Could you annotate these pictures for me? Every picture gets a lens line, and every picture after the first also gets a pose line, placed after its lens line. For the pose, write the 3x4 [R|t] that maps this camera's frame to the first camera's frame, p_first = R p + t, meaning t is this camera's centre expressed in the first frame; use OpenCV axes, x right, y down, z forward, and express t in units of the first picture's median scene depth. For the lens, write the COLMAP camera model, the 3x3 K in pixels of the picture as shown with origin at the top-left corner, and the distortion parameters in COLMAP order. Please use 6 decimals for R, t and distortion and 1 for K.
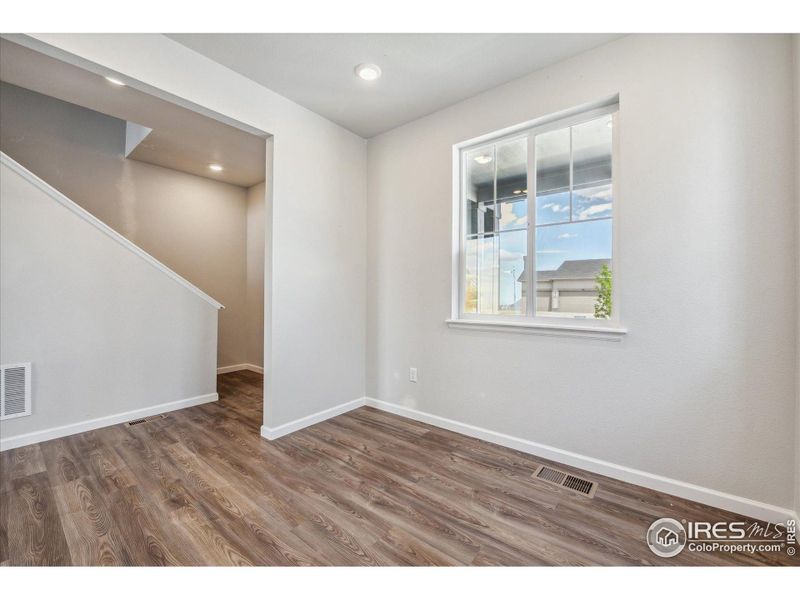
lens RADIAL K [[323.3, 0, 400.0], [0, 323.3, 300.0], [0, 0, 1]] dist [-0.014972, -0.000010]
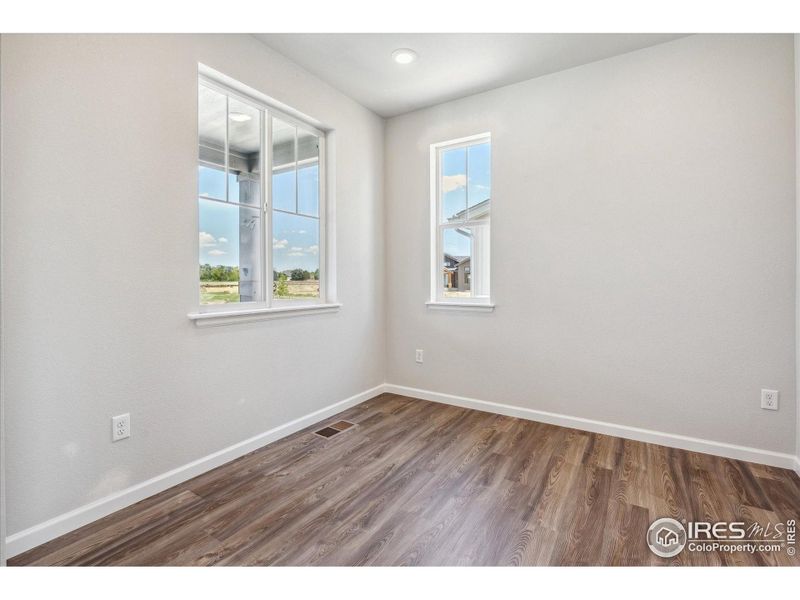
lens RADIAL K [[386.9, 0, 397.6], [0, 386.9, 294.6], [0, 0, 1]] dist [-0.002337, -0.000502]
pose [[-0.118191, -0.050757, 0.991693, -0.951454], [0.001391, 0.998683, 0.051281, -0.035424], [-0.992990, 0.007440, -0.117965, 0.905135]]
